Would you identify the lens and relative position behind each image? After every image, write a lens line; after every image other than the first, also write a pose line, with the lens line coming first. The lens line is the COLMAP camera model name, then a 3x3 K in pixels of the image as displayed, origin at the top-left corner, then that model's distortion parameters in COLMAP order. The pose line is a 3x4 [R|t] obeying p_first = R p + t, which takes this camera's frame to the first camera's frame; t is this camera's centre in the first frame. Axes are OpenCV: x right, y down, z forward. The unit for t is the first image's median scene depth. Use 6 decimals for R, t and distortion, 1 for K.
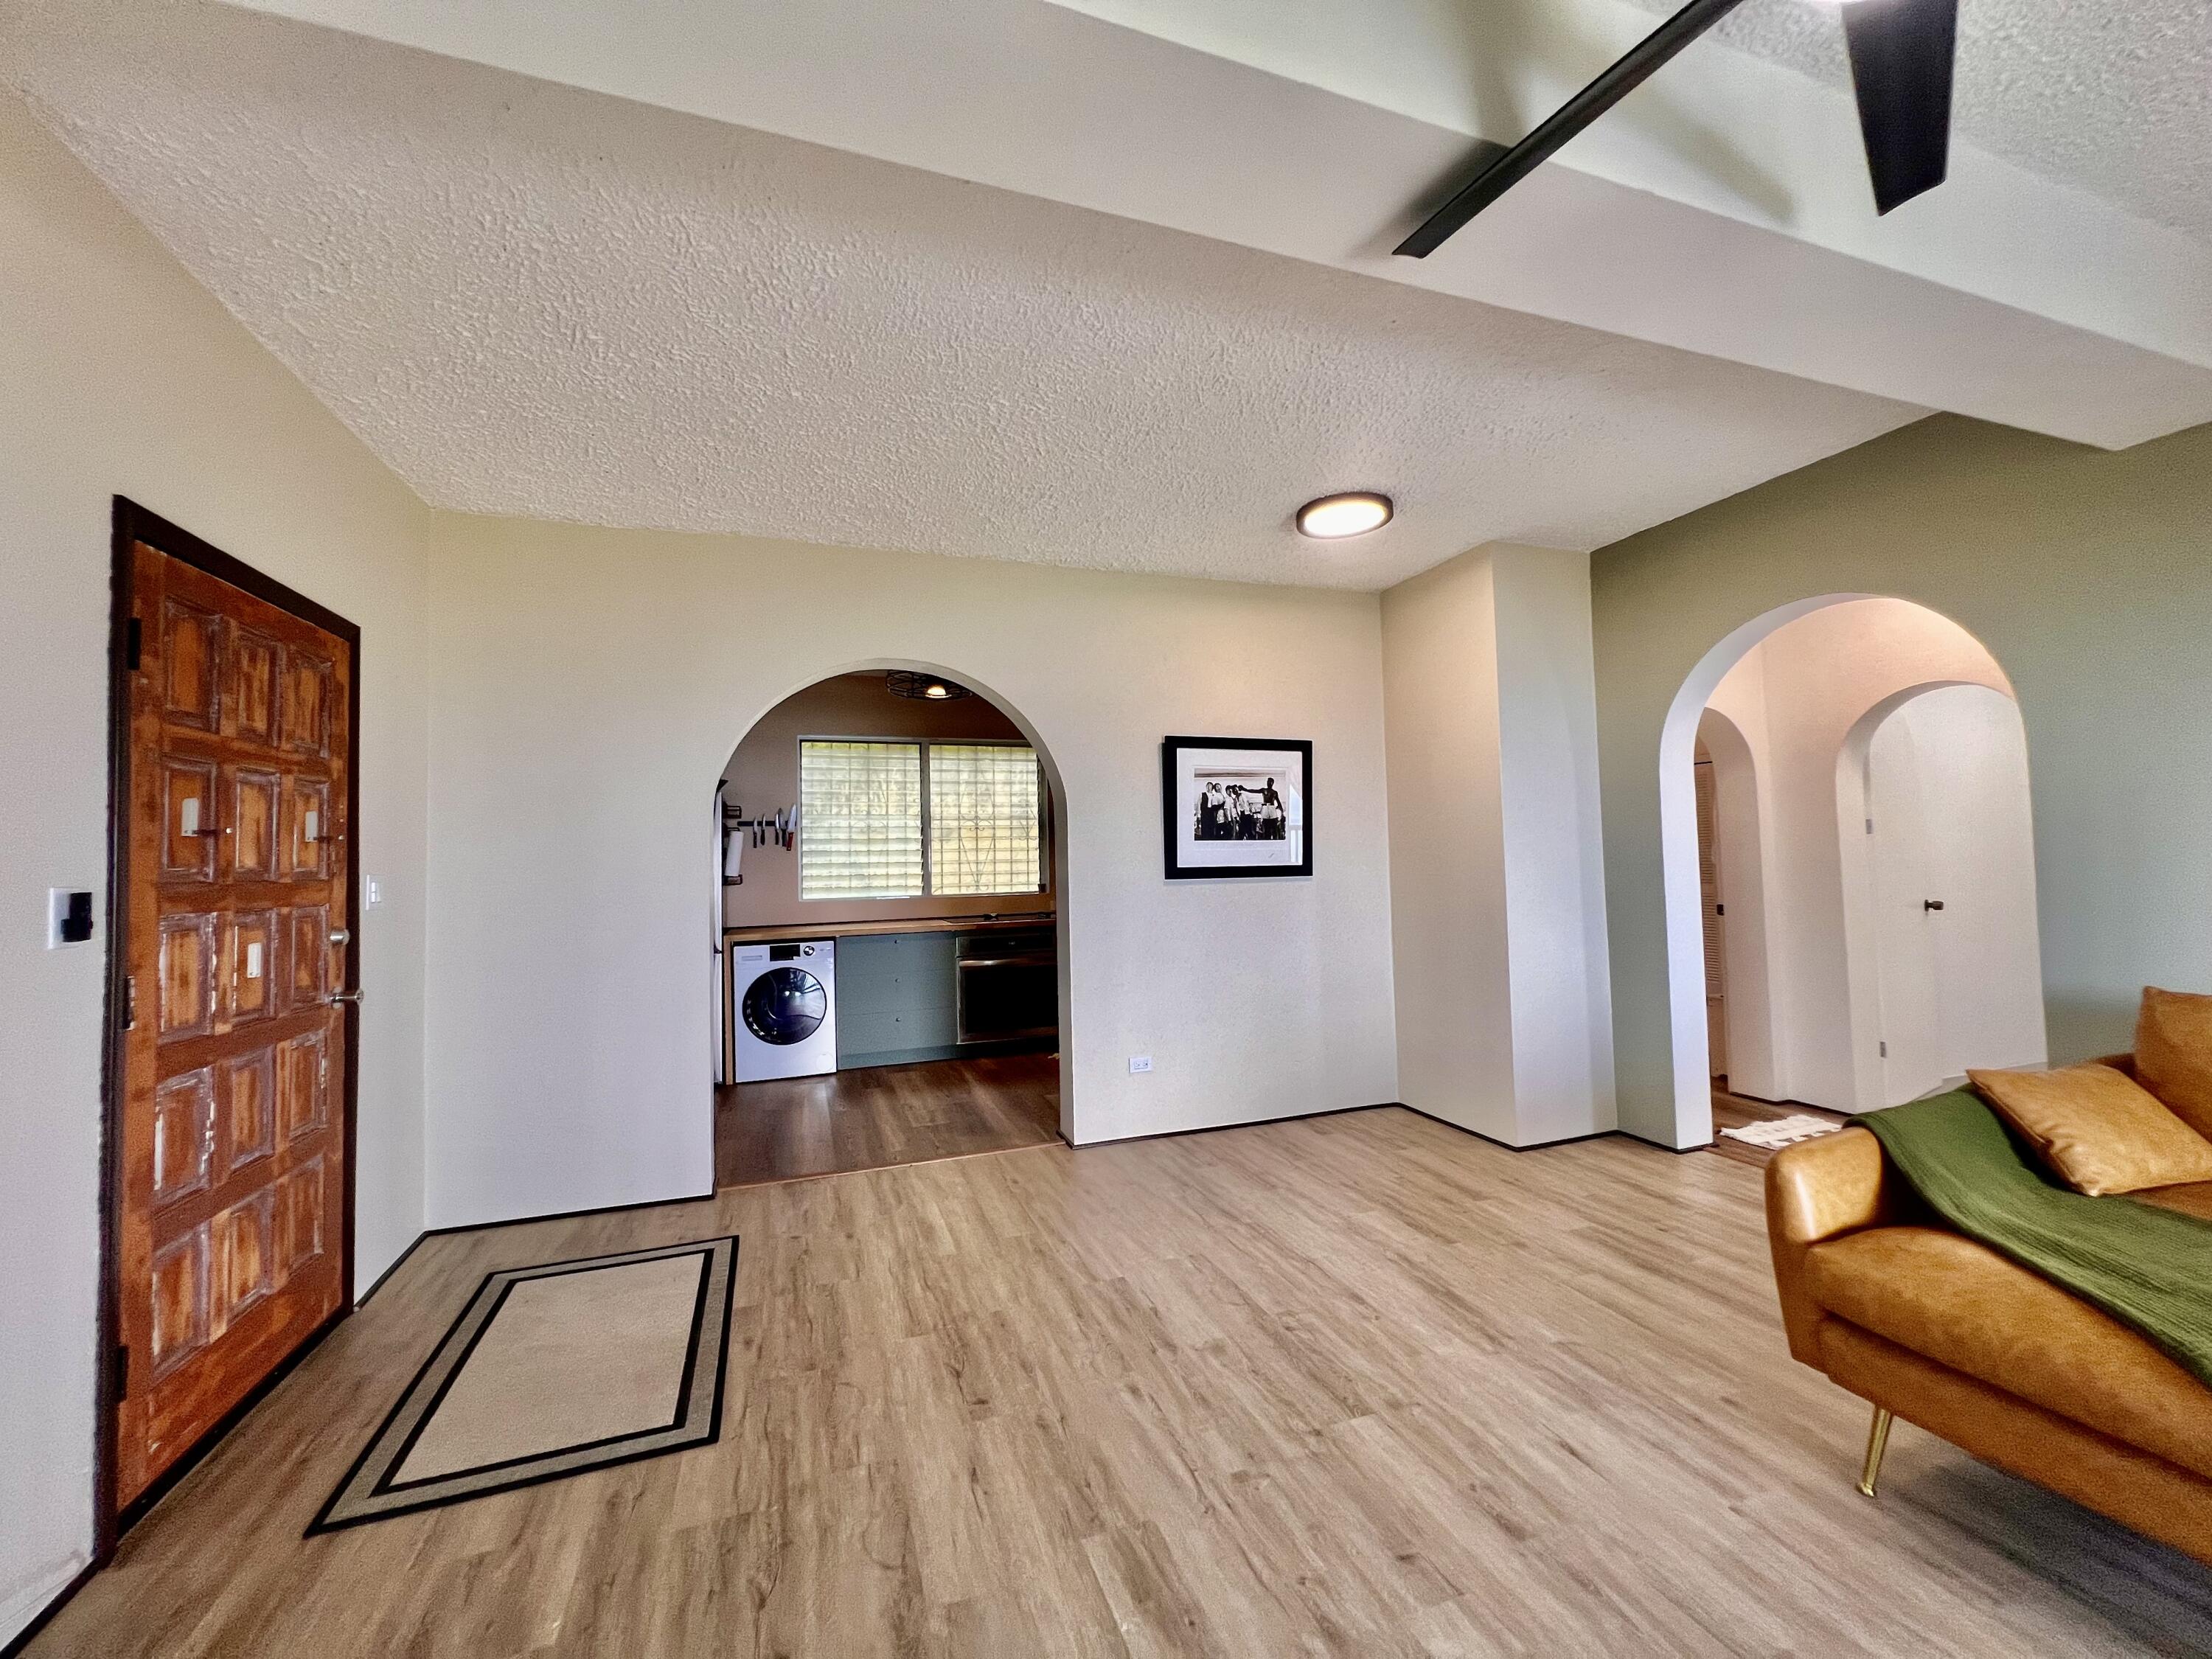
lens RADIAL K [[884.9, 0, 1103.5], [0, 884.9, 822.6], [0, 0, 1]] dist [-0.002431, 0.000923]
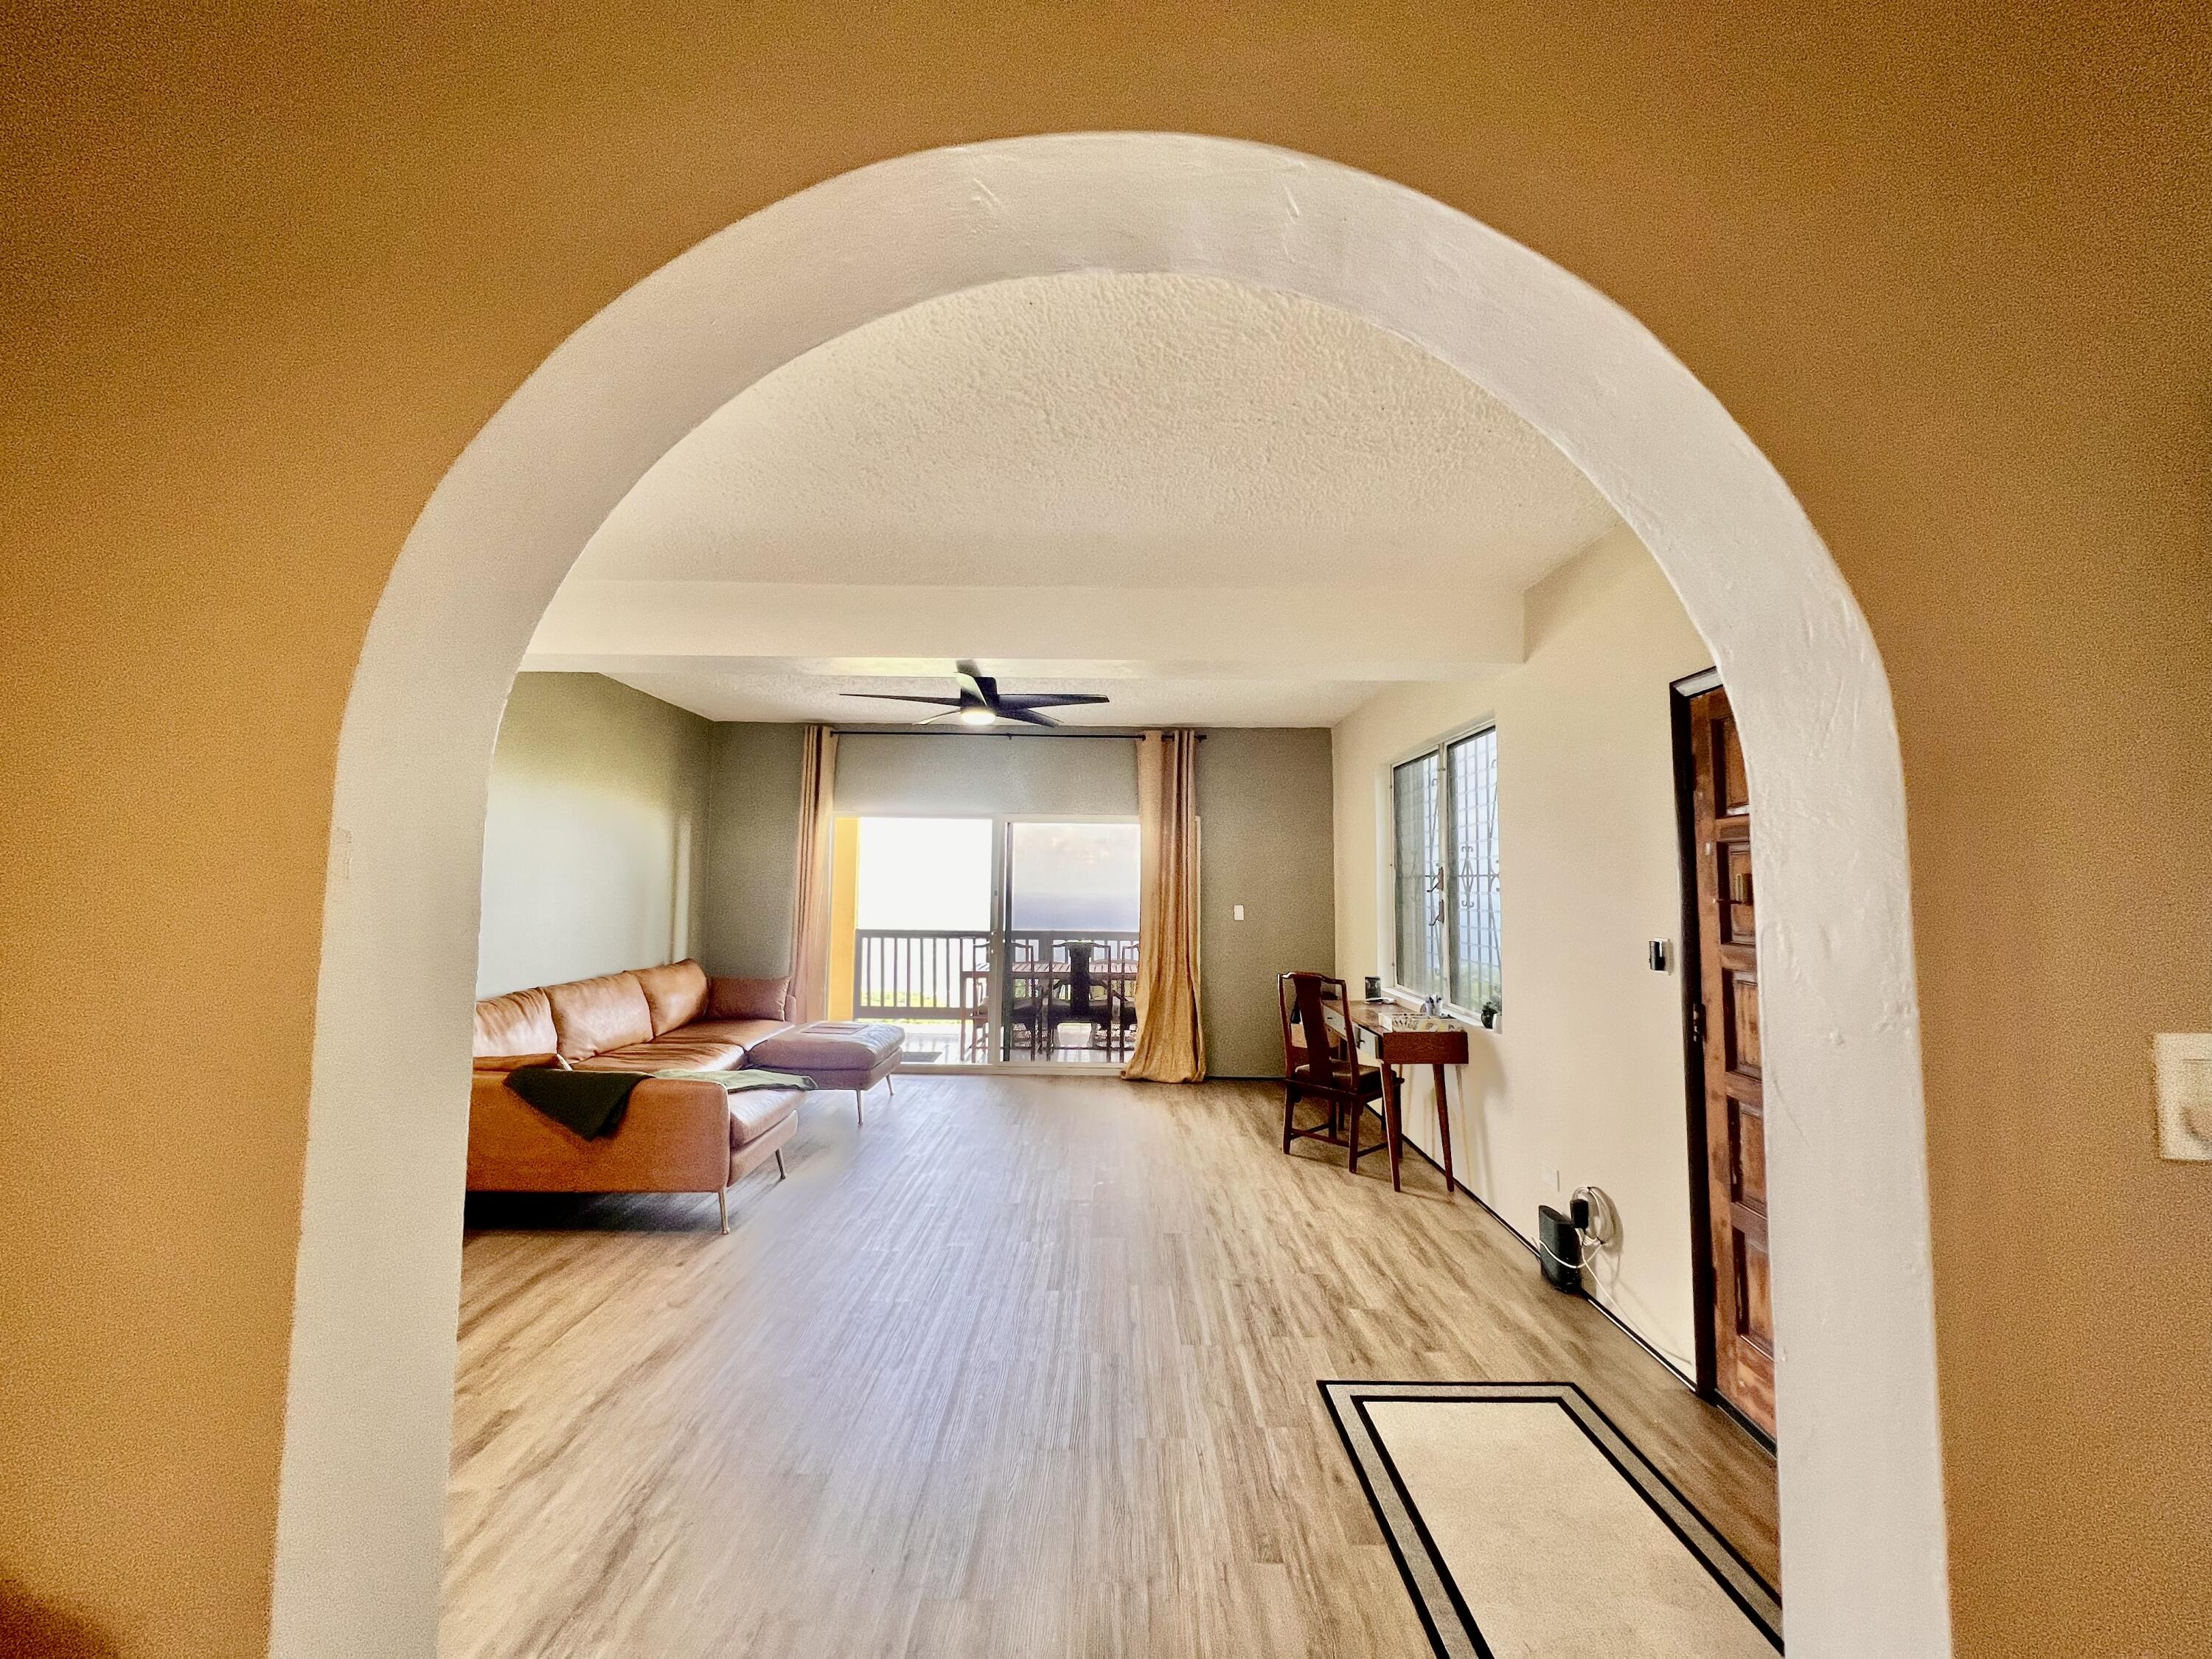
lens RADIAL K [[884.9, 0, 1103.5], [0, 884.9, 822.6], [0, 0, 1]] dist [-0.002431, 0.000923]
pose [[-0.939976, 0.038587, 0.339051, -0.423174], [-0.003168, 0.992556, -0.121746, 0.034732], [-0.341225, -0.115513, -0.932857, 1.656594]]
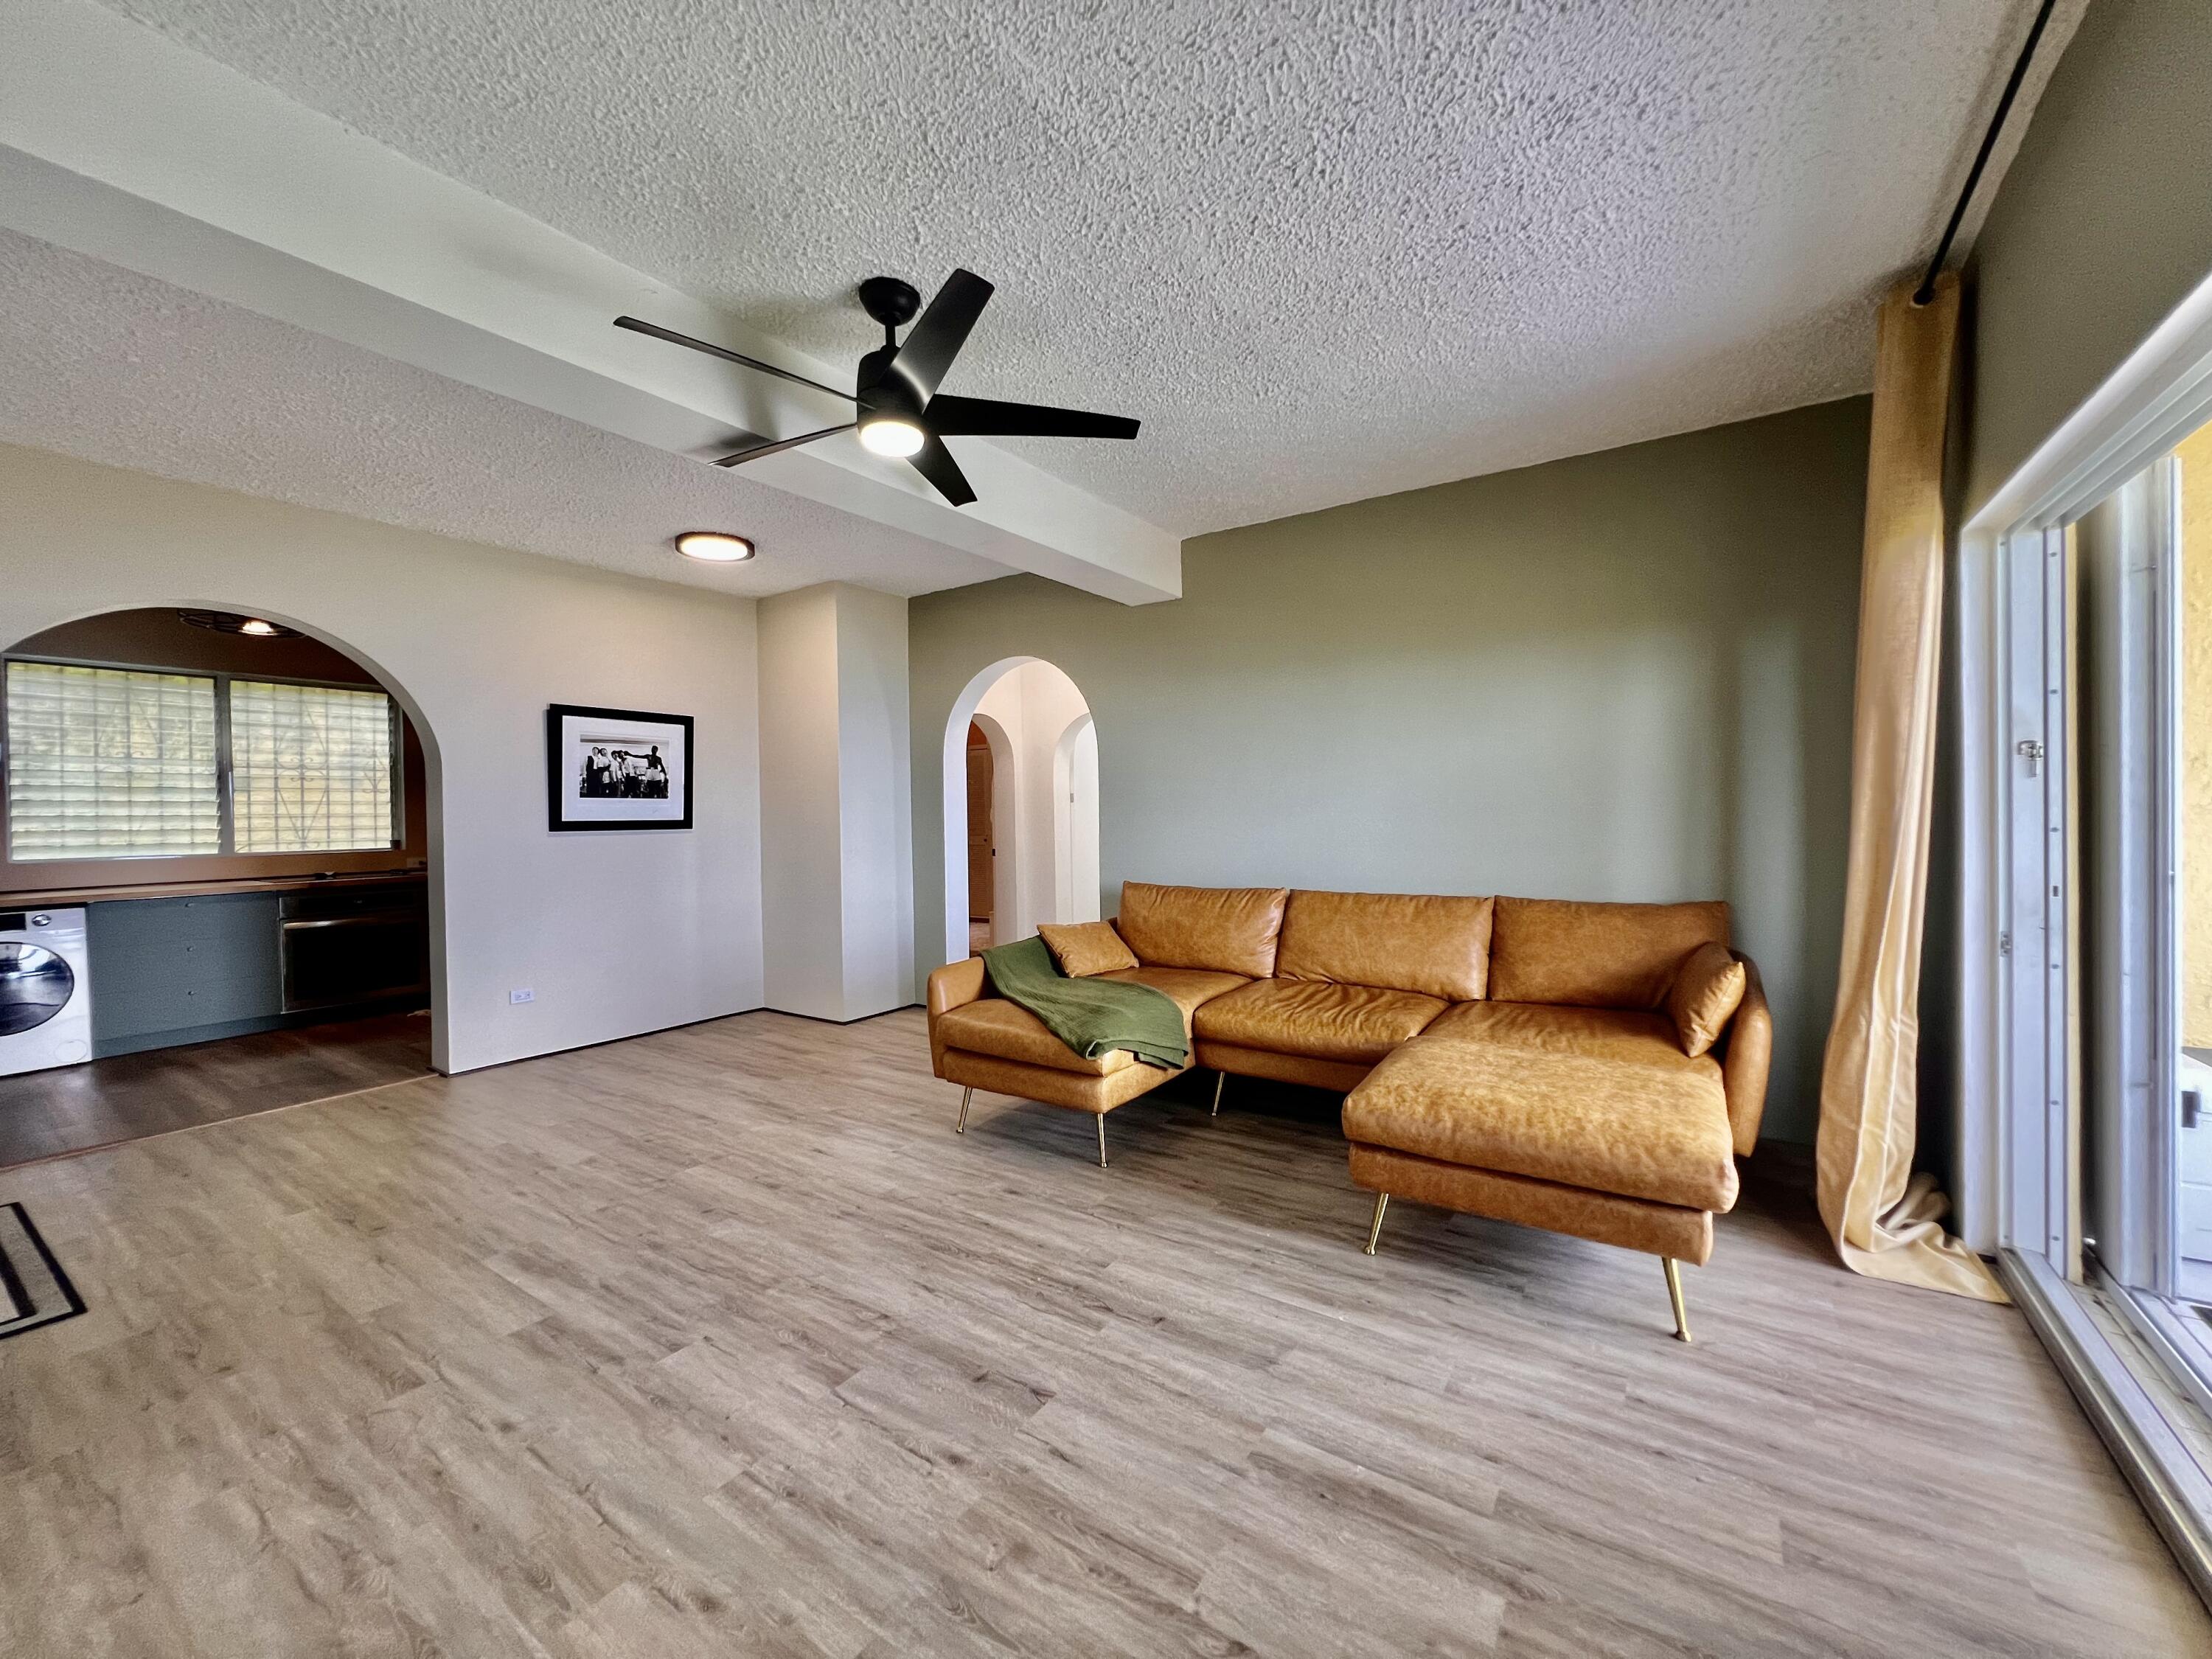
lens RADIAL K [[884.9, 0, 1103.5], [0, 884.9, 822.6], [0, 0, 1]] dist [-0.002431, 0.000923]
pose [[0.808410, 0.004488, 0.588603, -0.032337], [-0.030762, 0.998927, 0.034632, -0.011384], [-0.587816, -0.046103, 0.807680, -0.468938]]
